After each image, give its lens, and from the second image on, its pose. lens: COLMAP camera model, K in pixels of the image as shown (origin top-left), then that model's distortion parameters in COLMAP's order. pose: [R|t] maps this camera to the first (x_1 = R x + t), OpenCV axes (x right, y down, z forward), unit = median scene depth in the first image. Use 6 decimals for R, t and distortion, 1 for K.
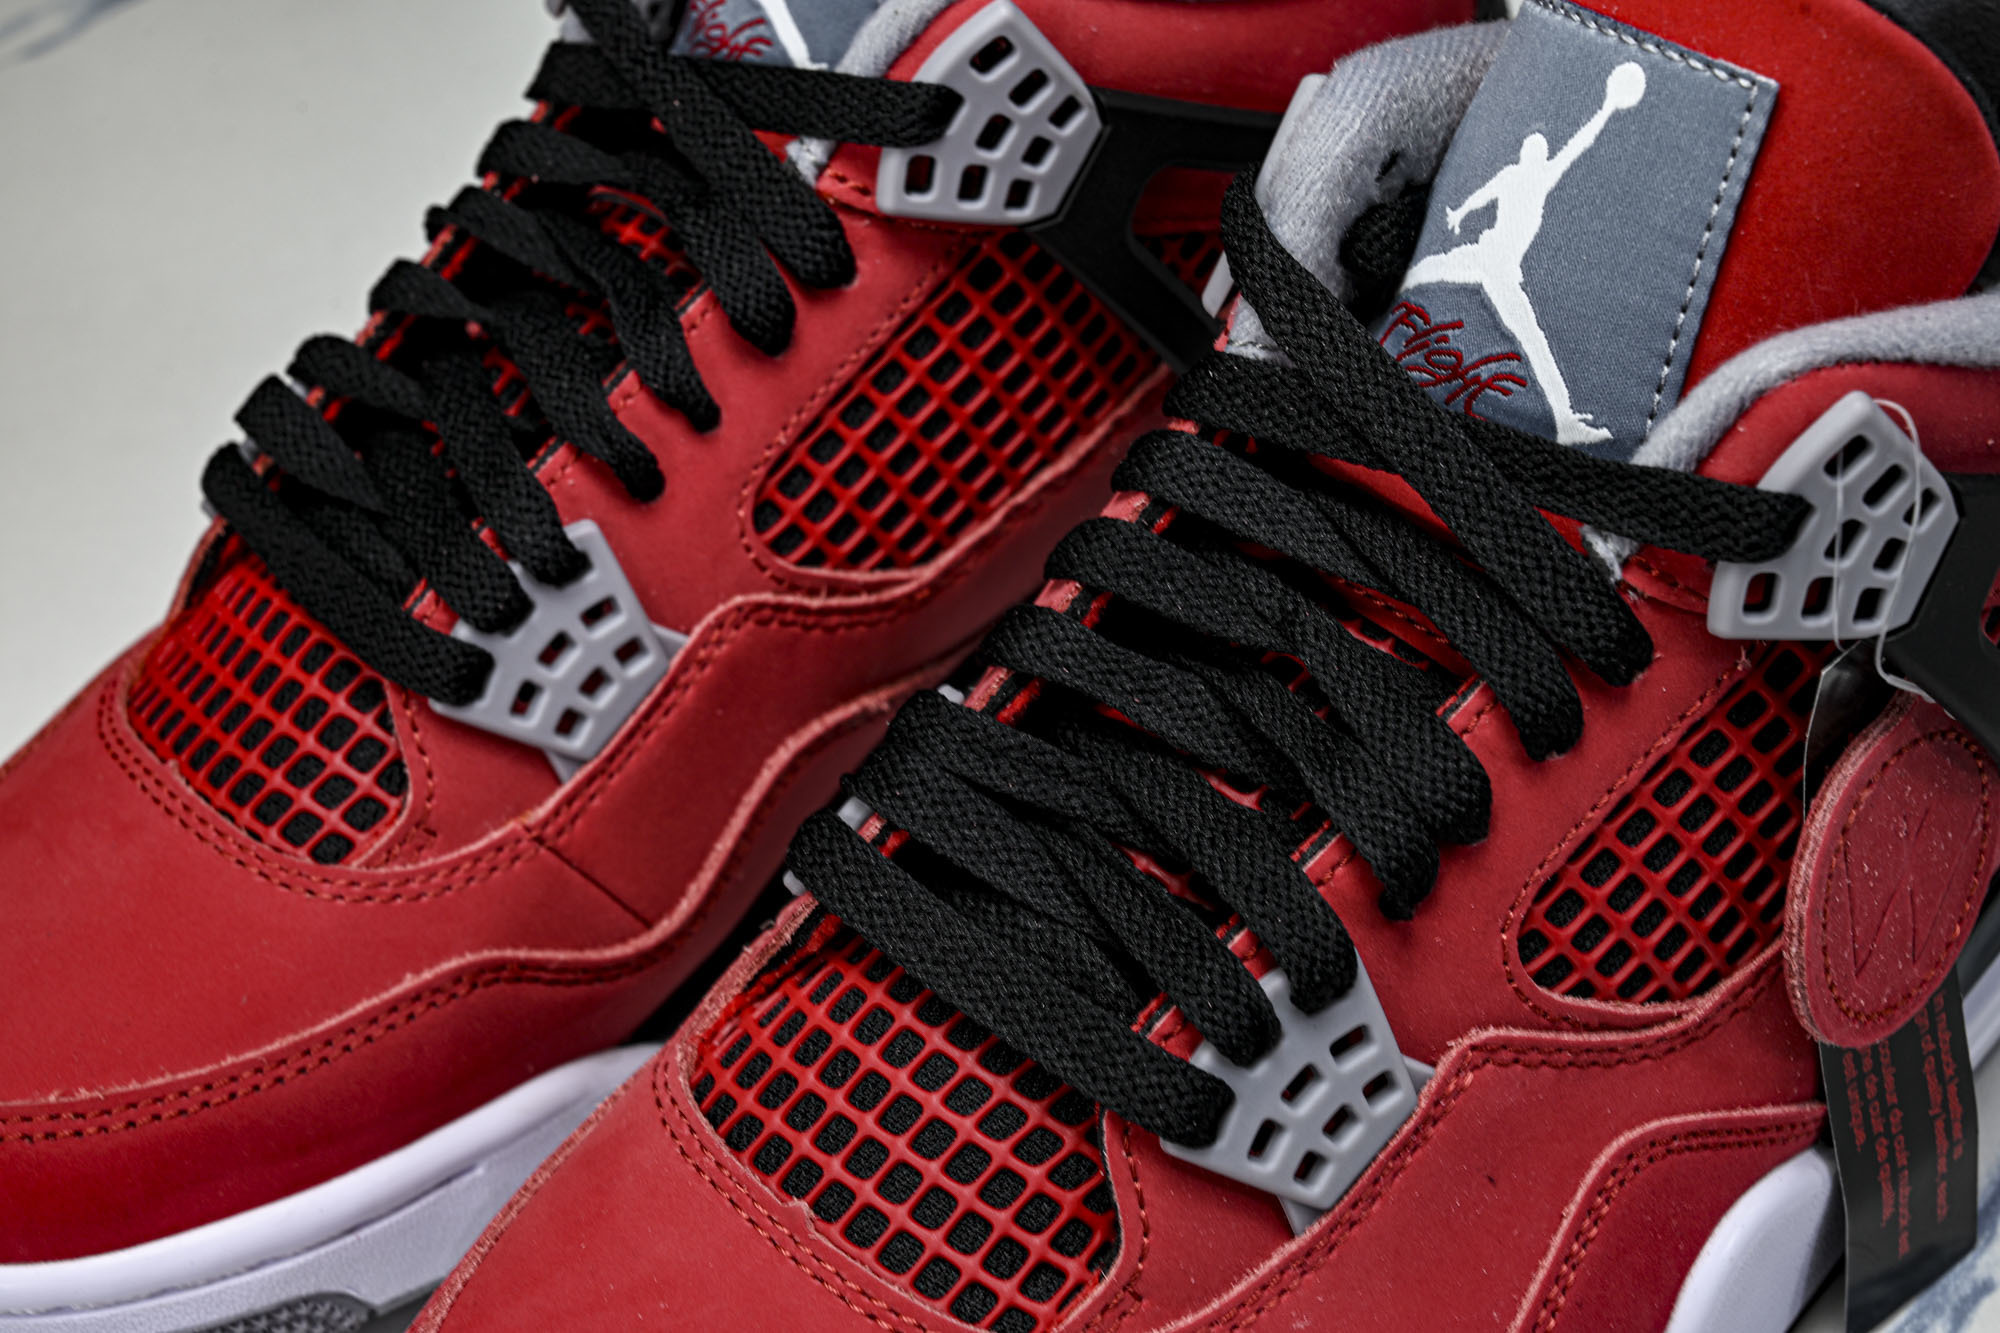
lens RADIAL K [[3638.9, 0, 1000.0], [0, 3638.9, 666.5], [0, 0, 1]] dist [-0.010206, 0.066579]
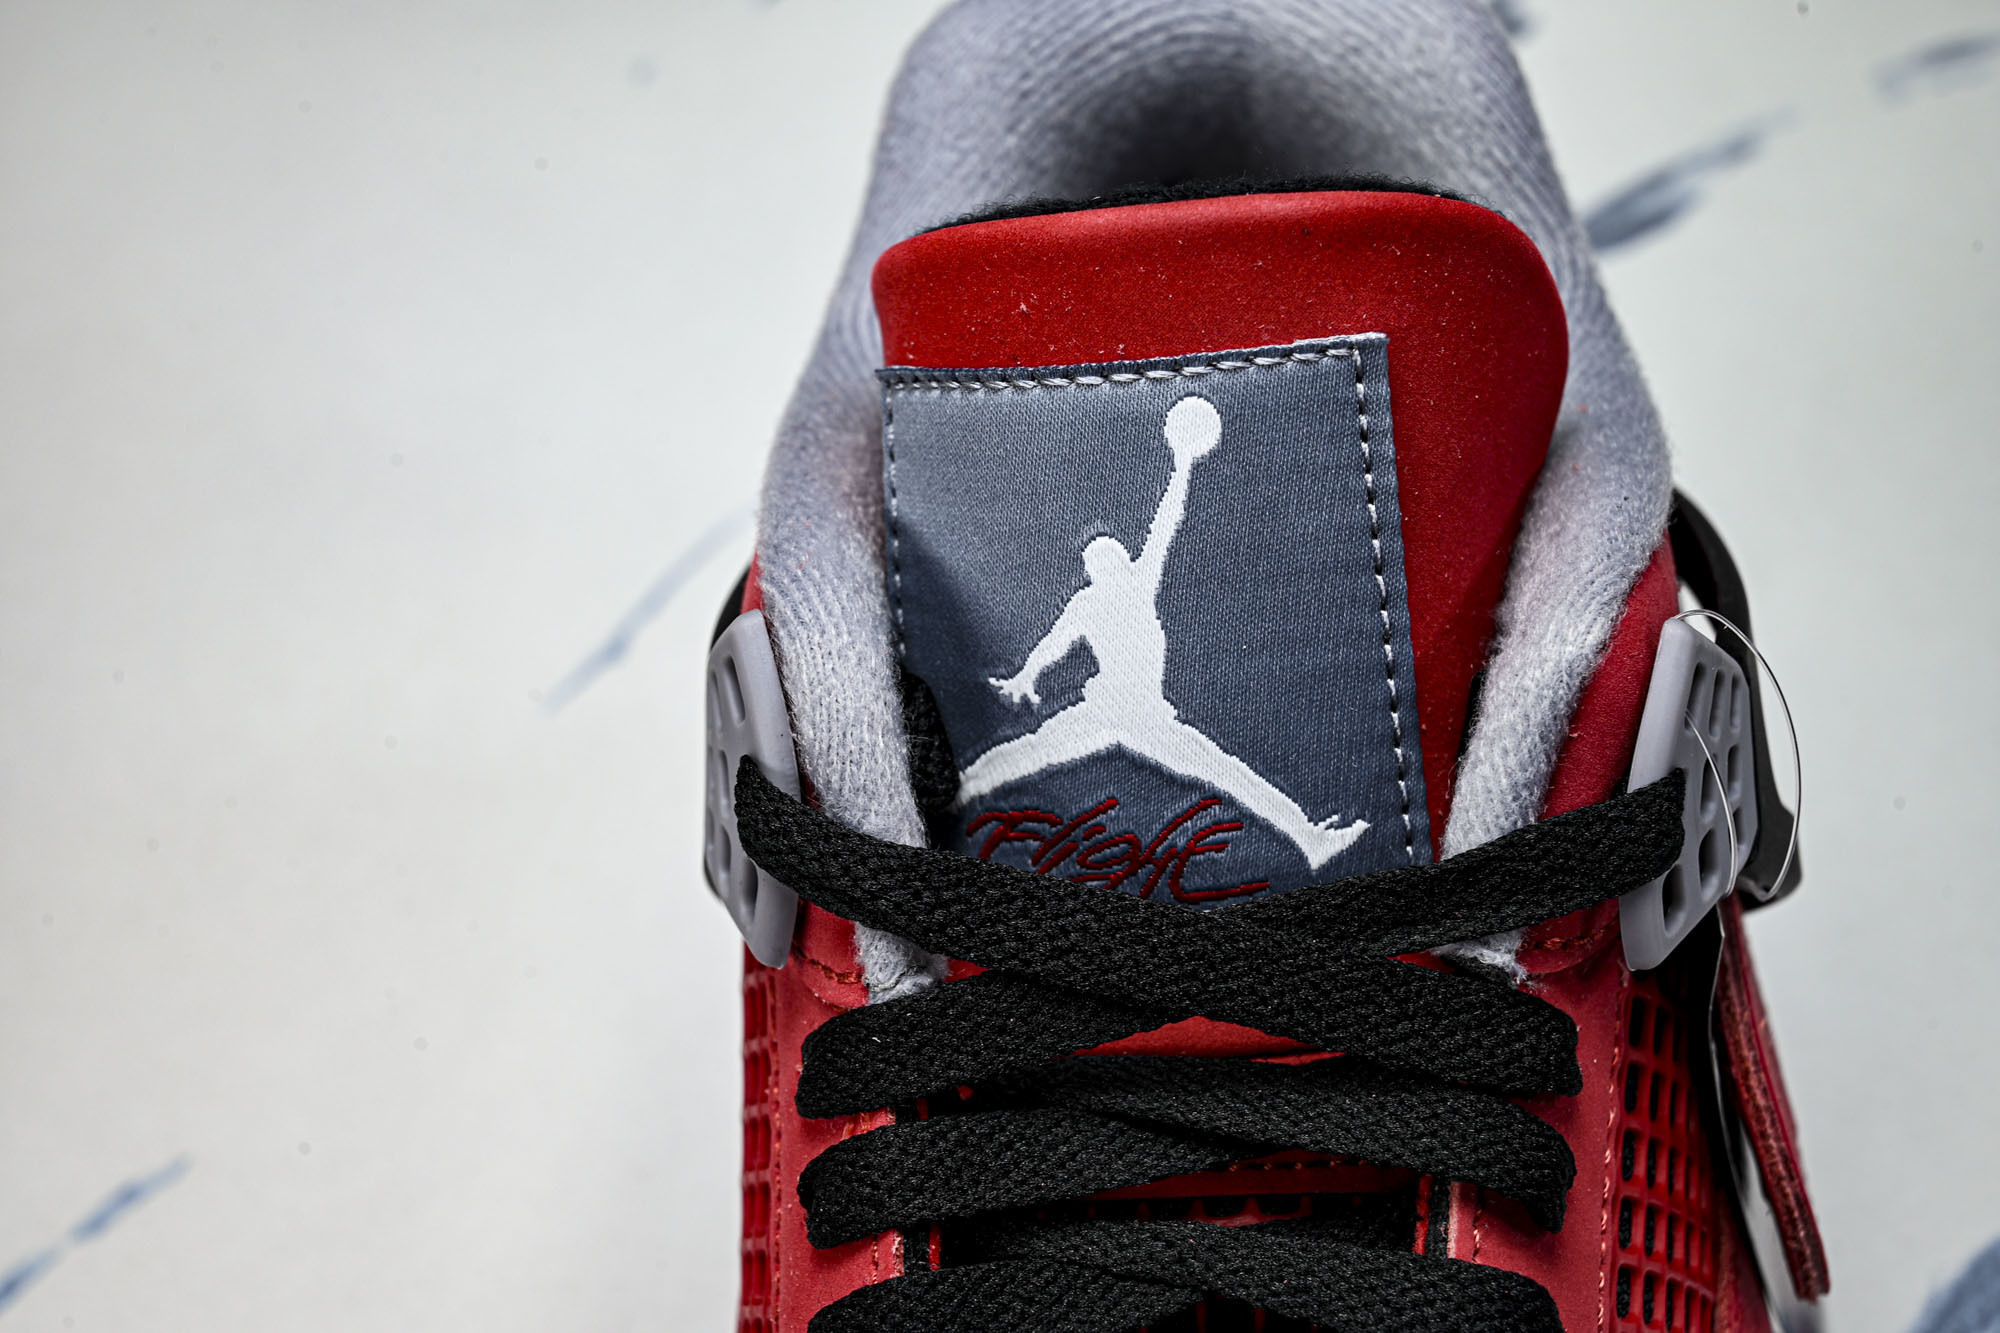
lens RADIAL K [[3638.9, 0, 1000.0], [0, 3638.9, 666.5], [0, 0, 1]] dist [-0.010206, 0.066579]
pose [[0.726365, -0.508495, 0.462414, -0.224621], [0.519576, 0.846666, 0.114884, -0.216775], [-0.449928, 0.156812, 0.879190, 0.343802]]
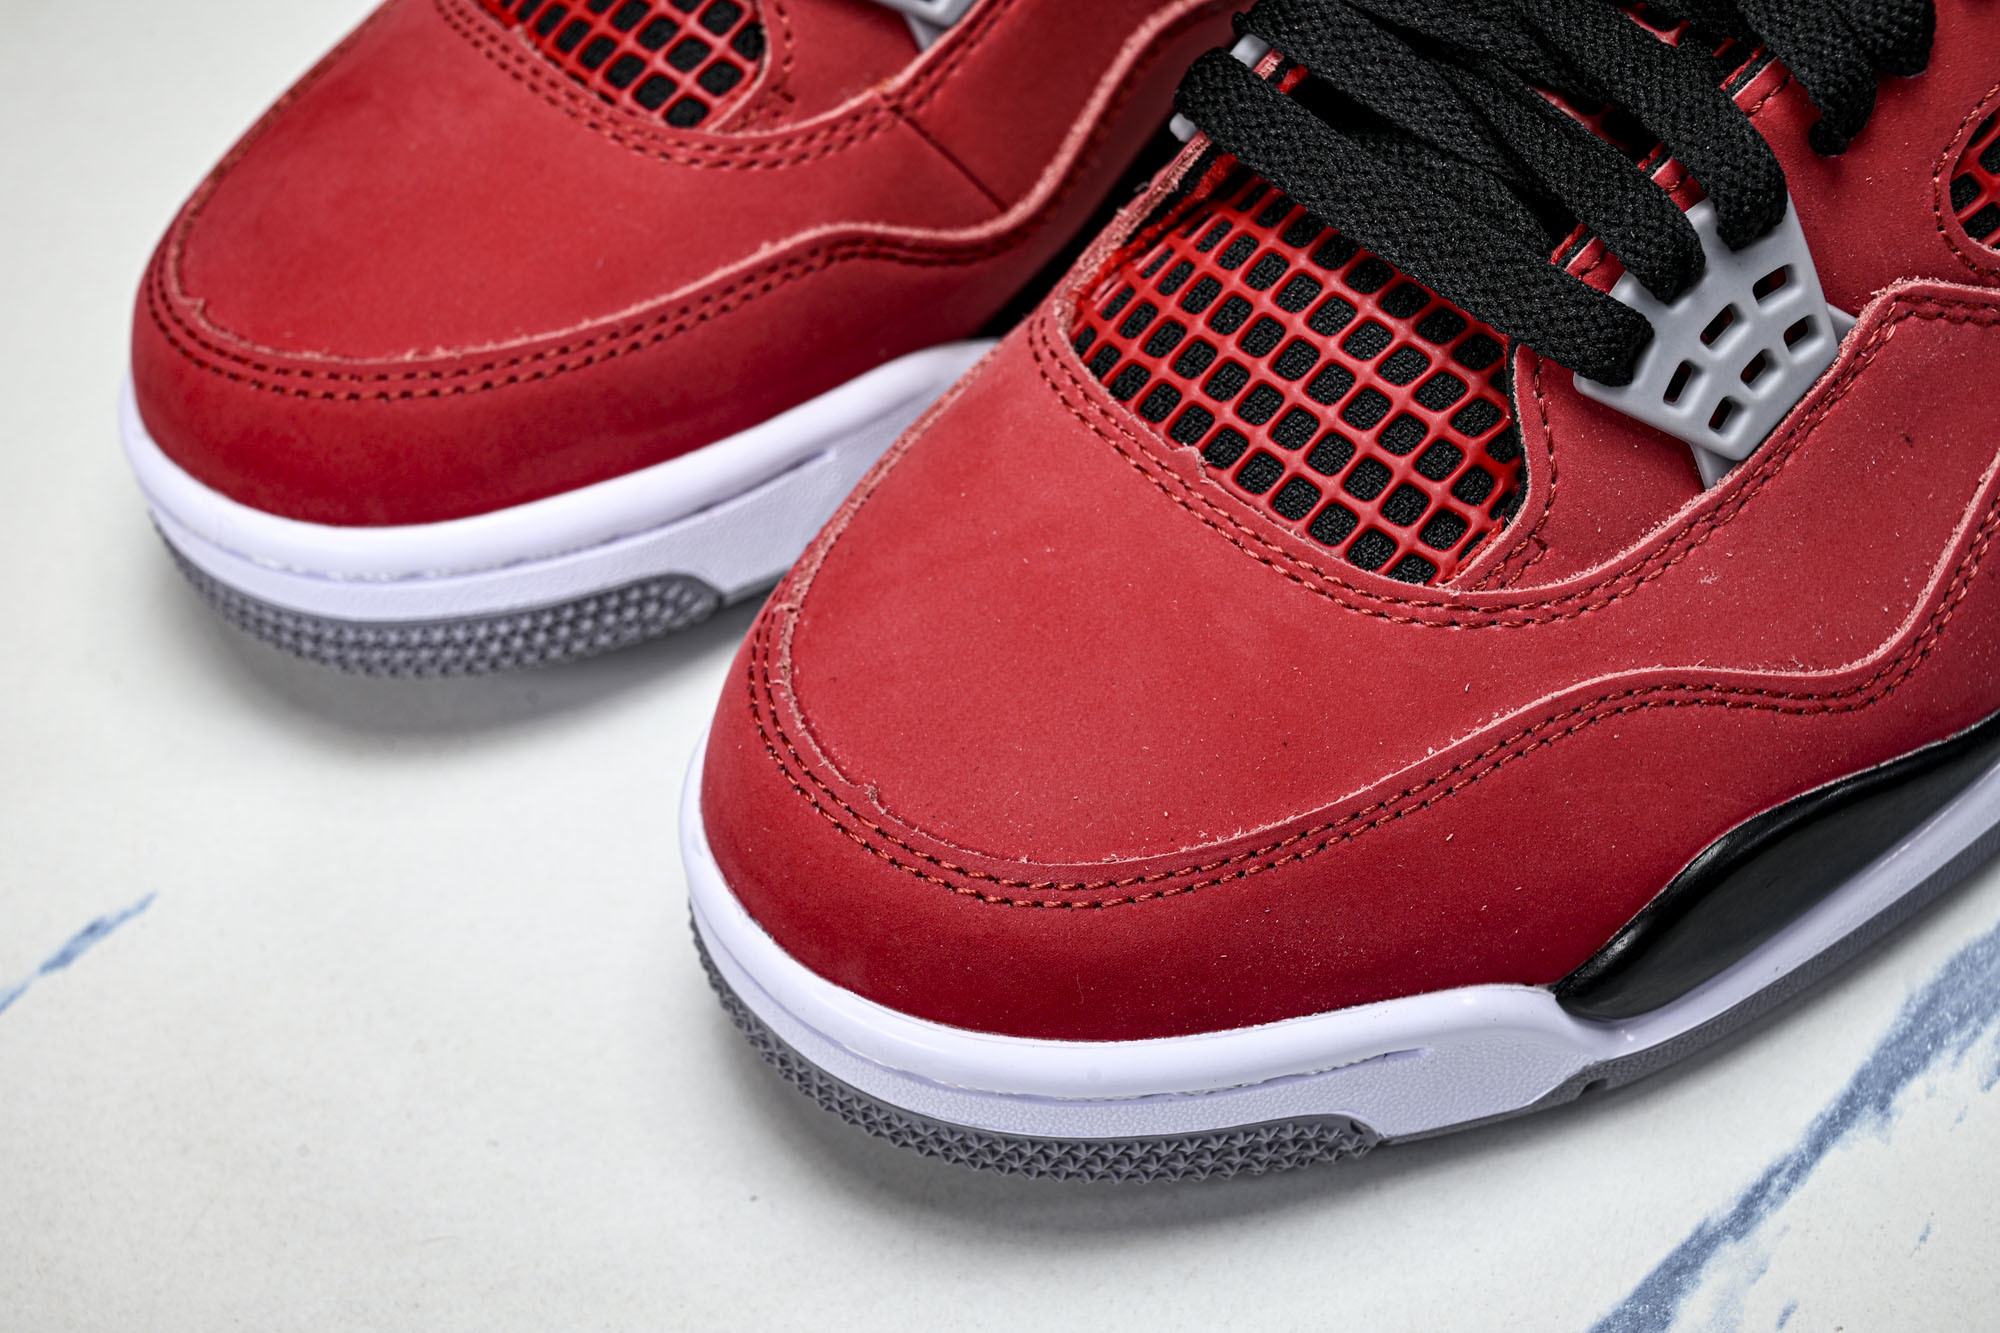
lens RADIAL K [[3638.9, 0, 1000.0], [0, 3638.9, 666.5], [0, 0, 1]] dist [-0.010206, 0.066579]
pose [[0.998858, 0.017994, -0.044252, -0.060601], [-0.012645, 0.992896, 0.118314, 0.089365], [0.046067, -0.117620, 0.991990, 0.028529]]
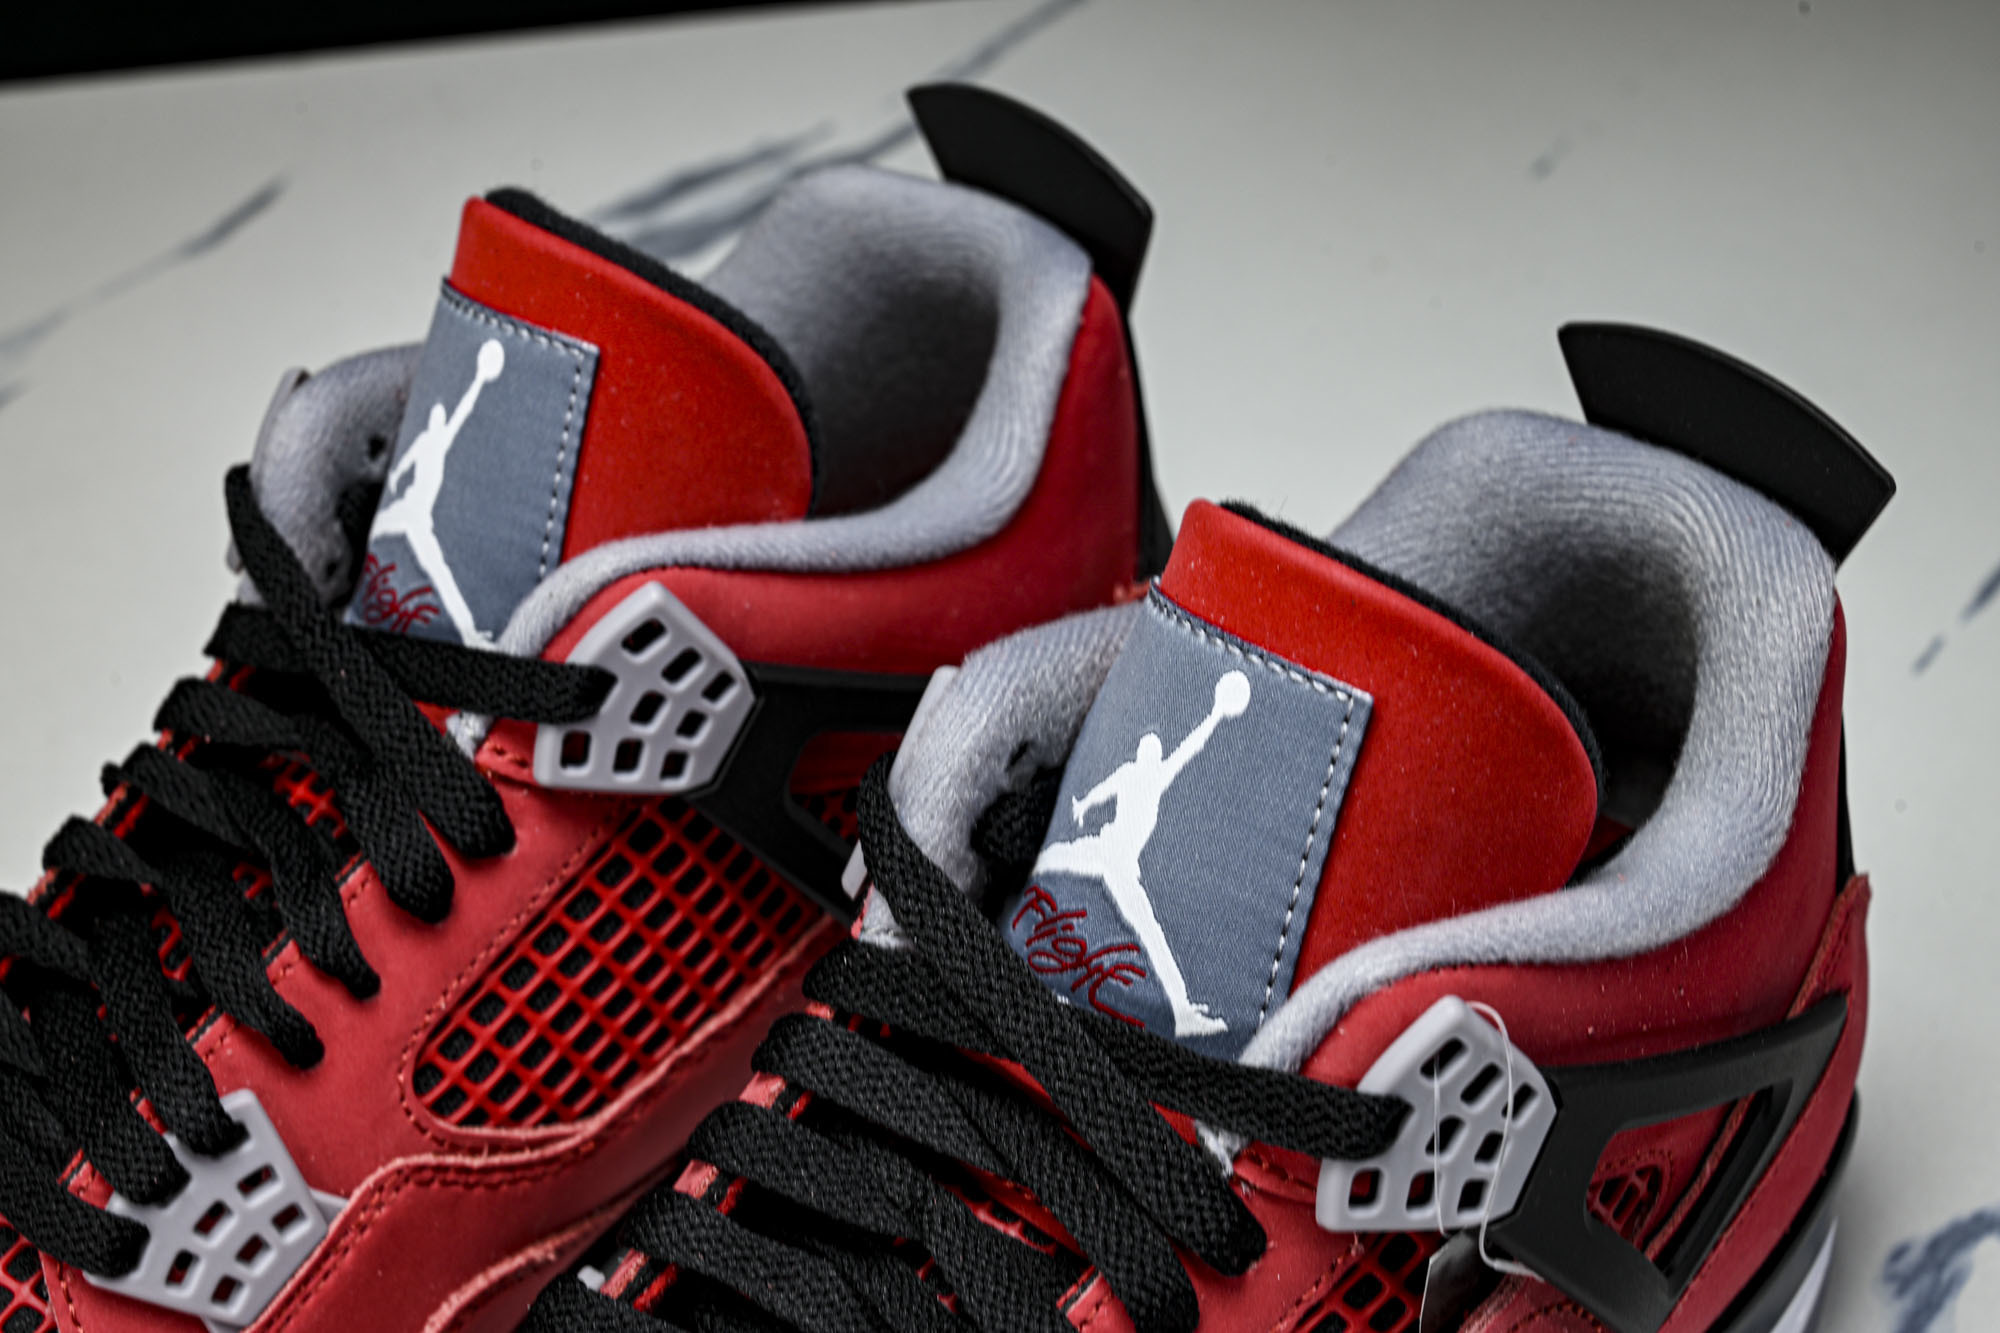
lens RADIAL K [[3638.9, 0, 1000.0], [0, 3638.9, 666.5], [0, 0, 1]] dist [-0.010206, 0.066579]
pose [[0.998749, -0.002690, 0.049922, 0.051369], [0.007441, 0.995428, -0.095225, -0.065960], [-0.049438, 0.095478, 0.994203, -0.032869]]
